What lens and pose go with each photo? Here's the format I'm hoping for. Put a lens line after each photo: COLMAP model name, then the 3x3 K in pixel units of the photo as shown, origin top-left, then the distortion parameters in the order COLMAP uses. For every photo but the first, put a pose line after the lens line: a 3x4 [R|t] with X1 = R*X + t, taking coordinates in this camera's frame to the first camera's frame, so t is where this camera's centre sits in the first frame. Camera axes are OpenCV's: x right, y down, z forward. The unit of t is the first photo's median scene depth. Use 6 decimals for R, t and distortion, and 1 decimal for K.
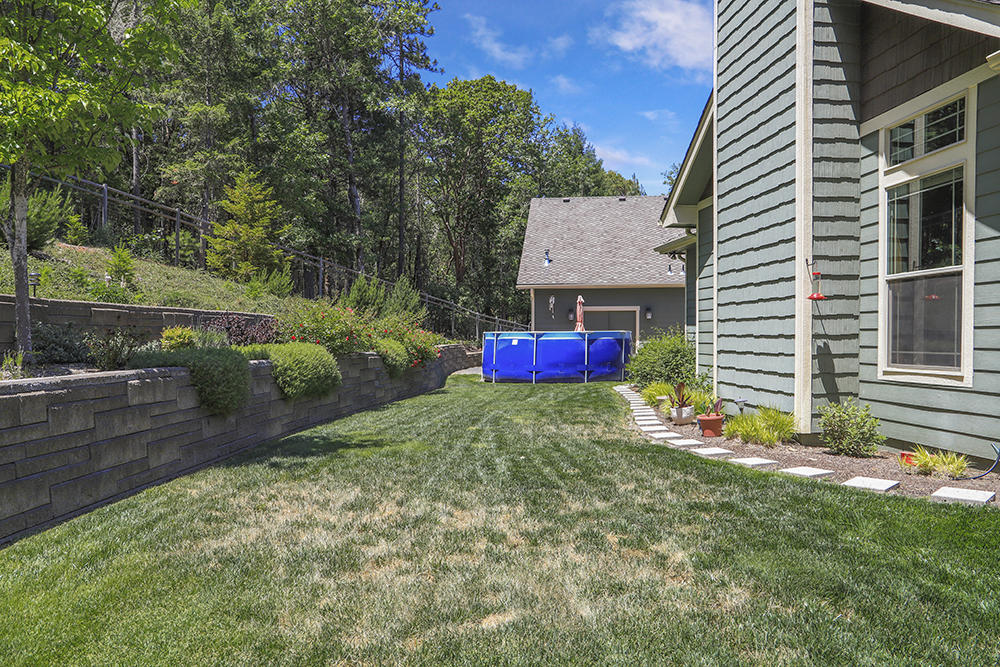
lens RADIAL K [[698.6, 0, 500.0], [0, 698.6, 333.5], [0, 0, 1]] dist [-0.113538, 0.088582]
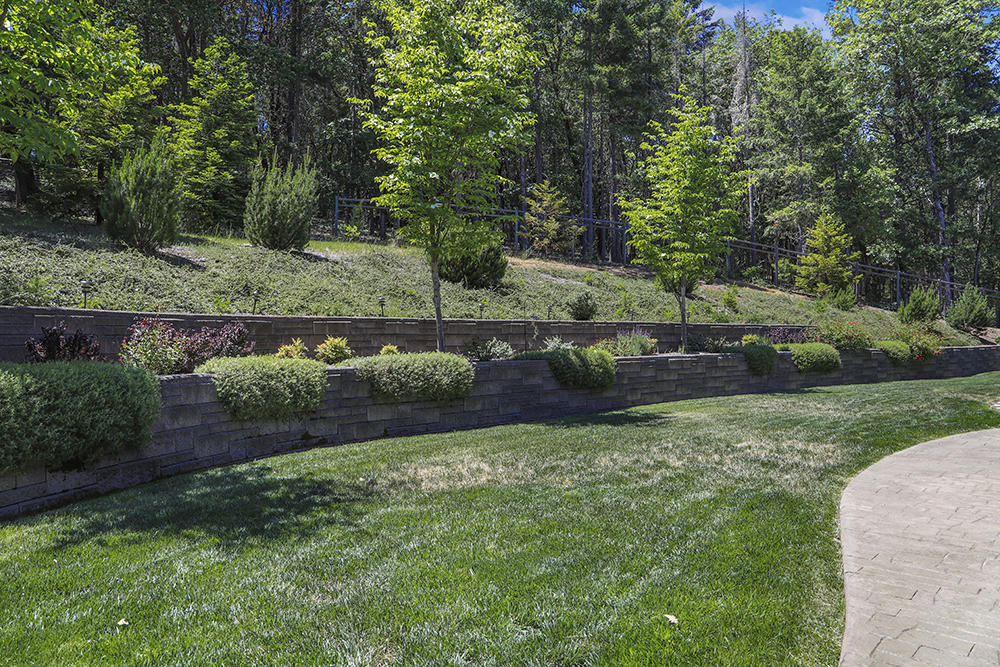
lens RADIAL K [[698.6, 0, 500.0], [0, 698.6, 333.5], [0, 0, 1]] dist [-0.113538, 0.088582]
pose [[0.643796, 0.002484, -0.765193, 0.529771], [0.002325, 0.999984, 0.005202, -0.021527], [0.765193, -0.005128, 0.643780, -0.760261]]
